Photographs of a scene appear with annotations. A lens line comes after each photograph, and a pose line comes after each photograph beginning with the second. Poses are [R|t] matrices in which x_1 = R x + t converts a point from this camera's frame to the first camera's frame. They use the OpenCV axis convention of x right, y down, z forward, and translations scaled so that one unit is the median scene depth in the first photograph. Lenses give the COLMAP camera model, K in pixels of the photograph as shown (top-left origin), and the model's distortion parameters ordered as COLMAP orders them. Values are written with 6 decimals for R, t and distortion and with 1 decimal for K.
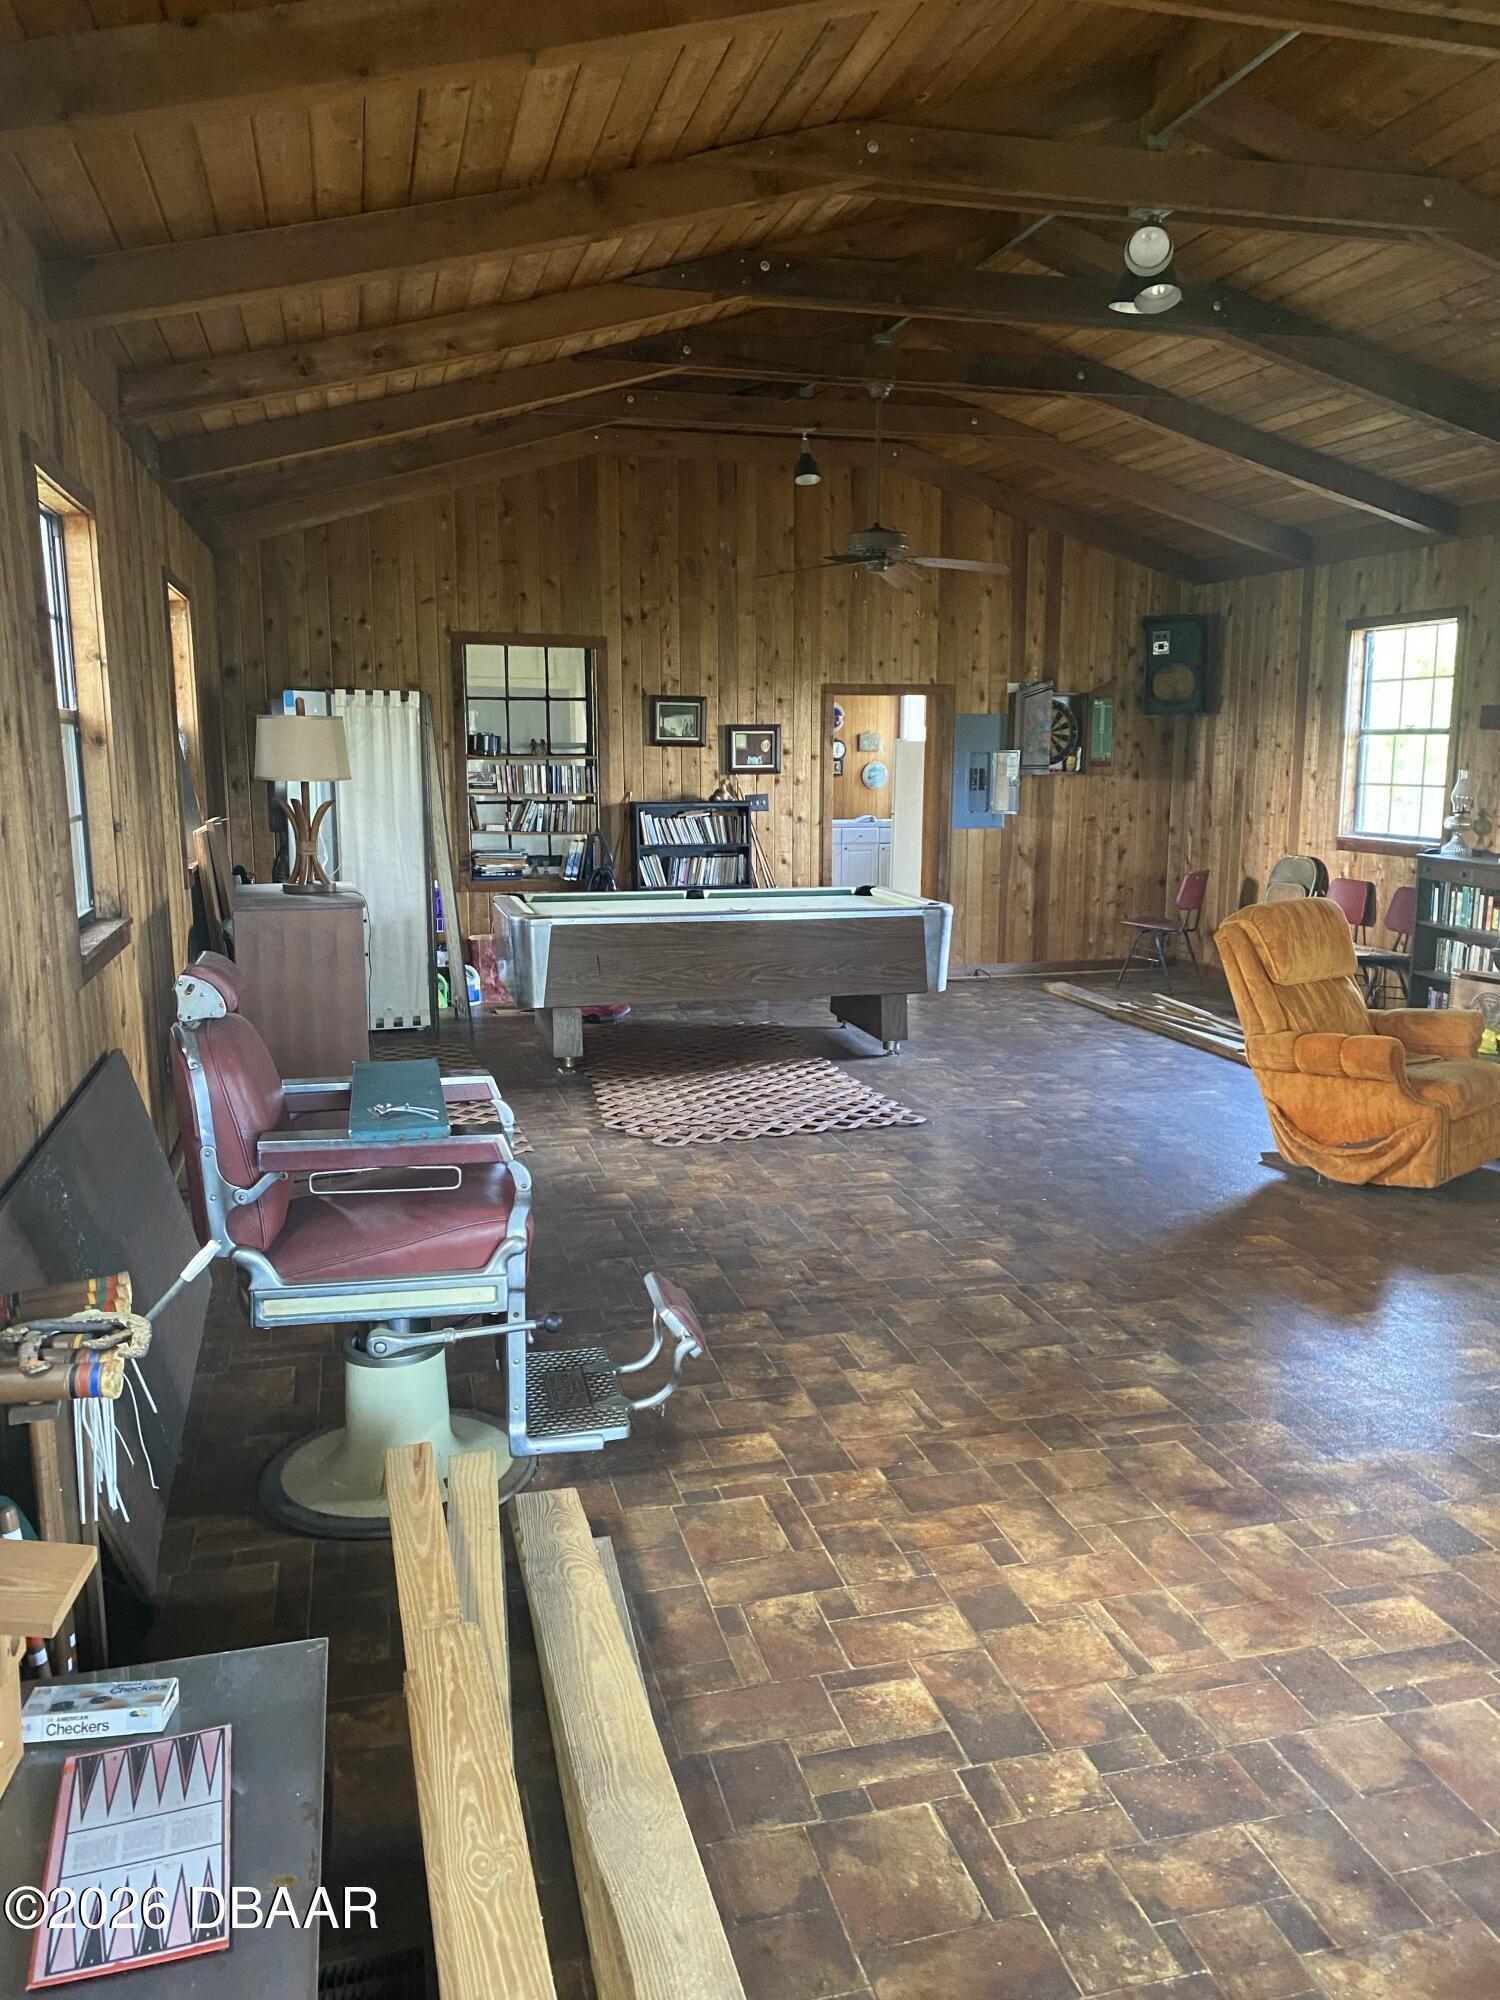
lens RADIAL K [[1505.3, 0, 789.5], [0, 1505.3, 1005.5], [0, 0, 1]] dist [0.013442, 0.000727]
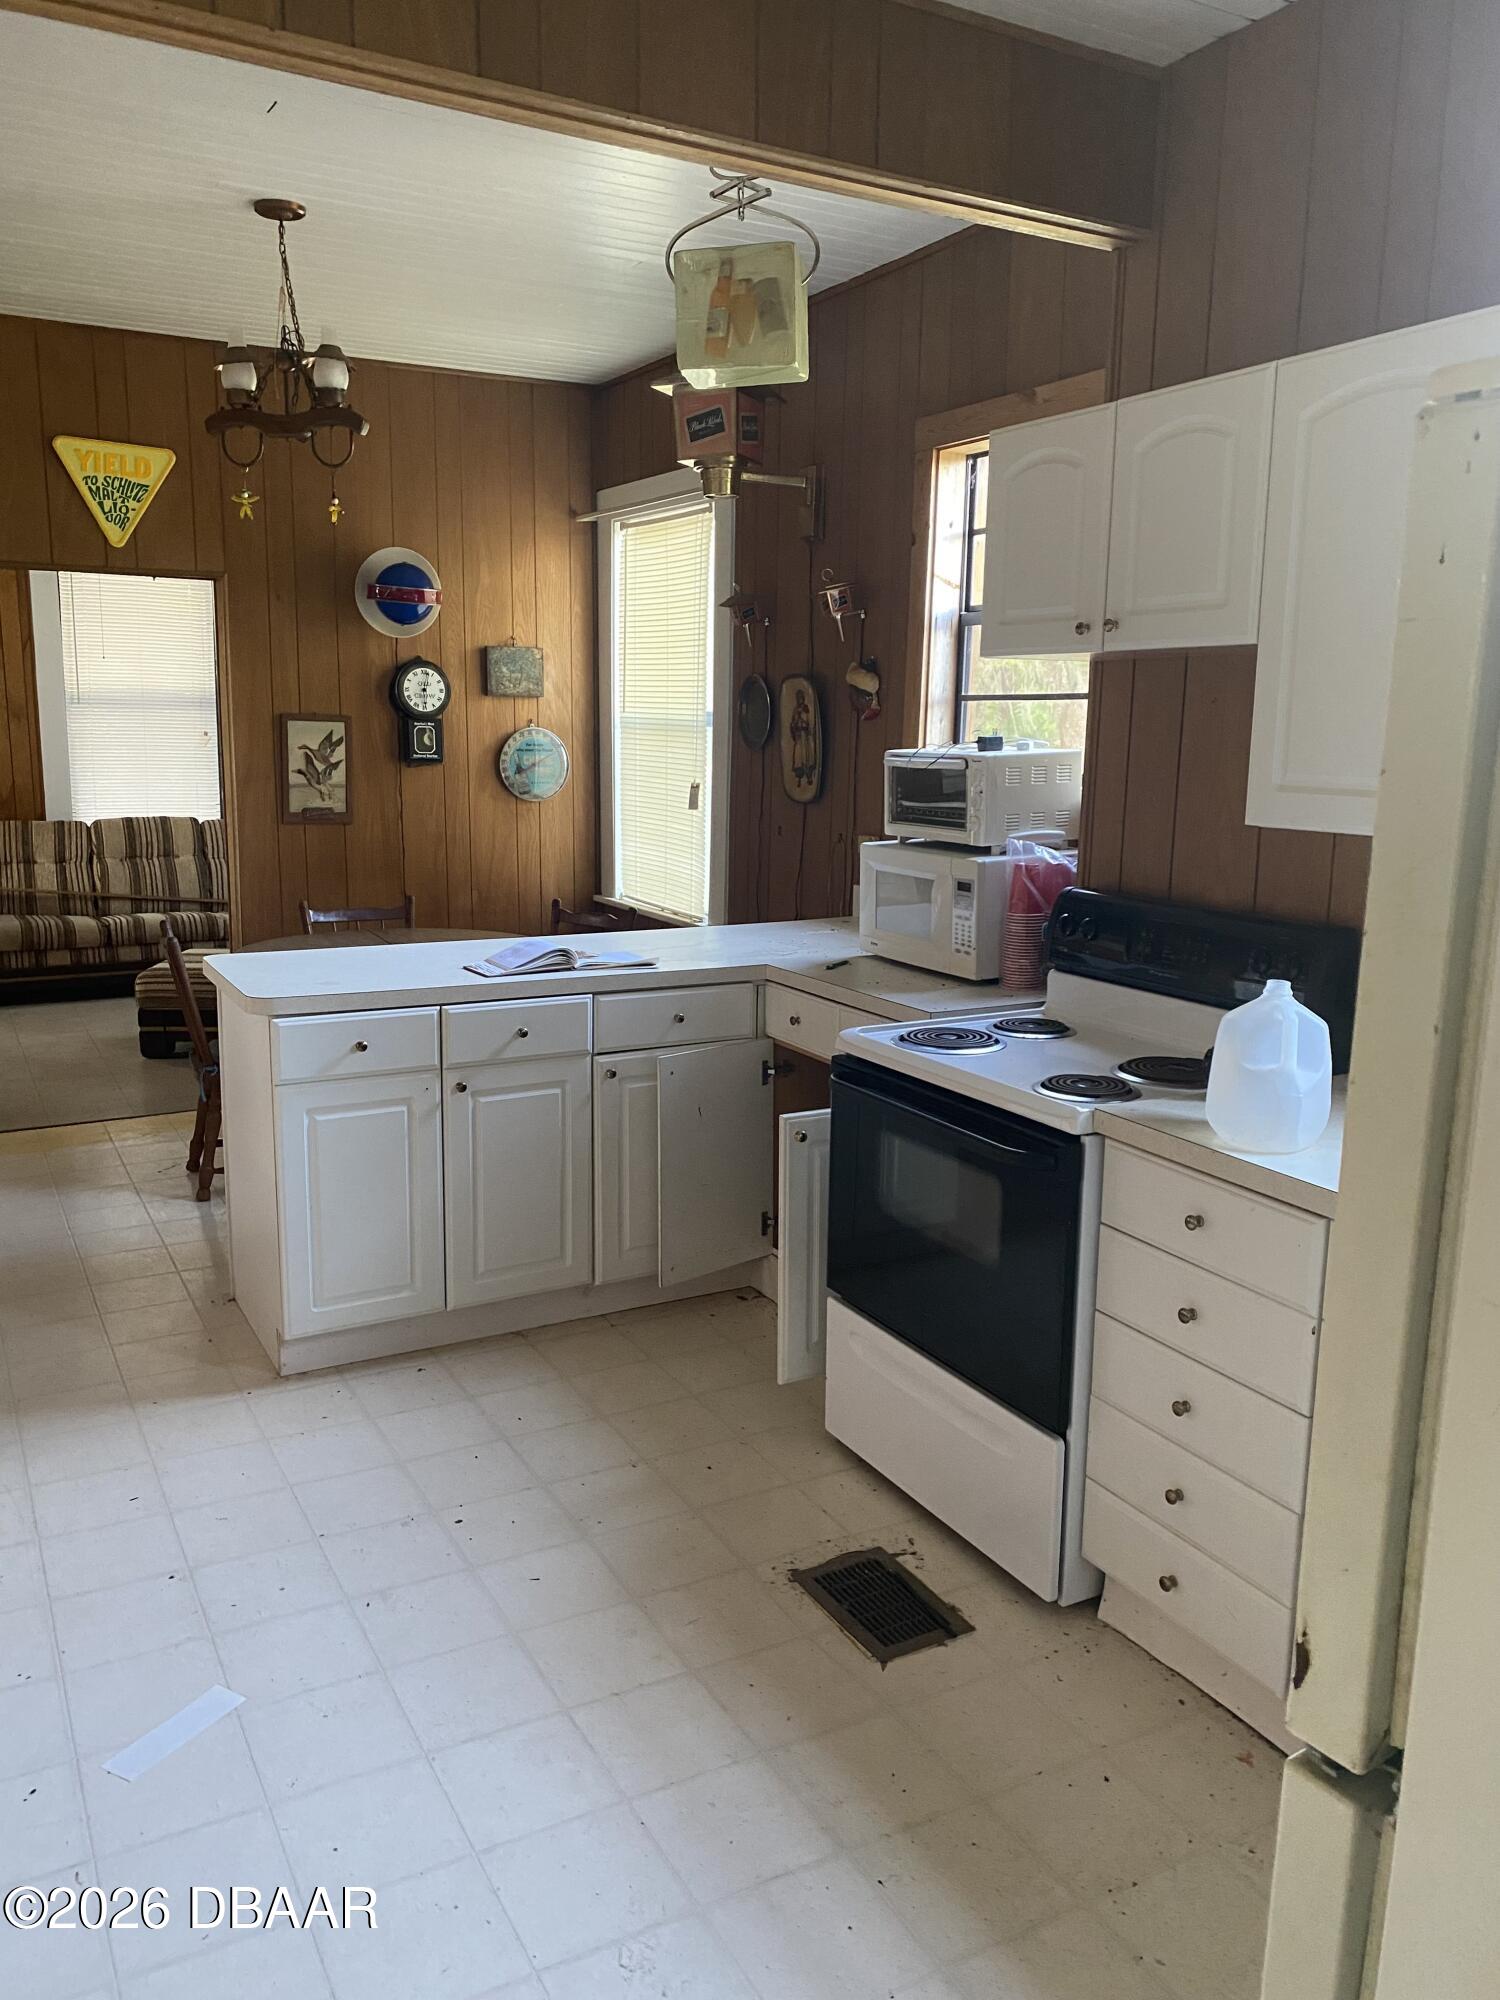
lens RADIAL K [[1505.3, 0, 789.5], [0, 1505.3, 1005.5], [0, 0, 1]] dist [0.013442, 0.000727]
pose [[0.971972, -0.031178, 0.233018, 0.005396], [0.024899, 0.999245, 0.029837, -0.018584], [-0.233772, -0.023199, 0.972015, 0.113178]]
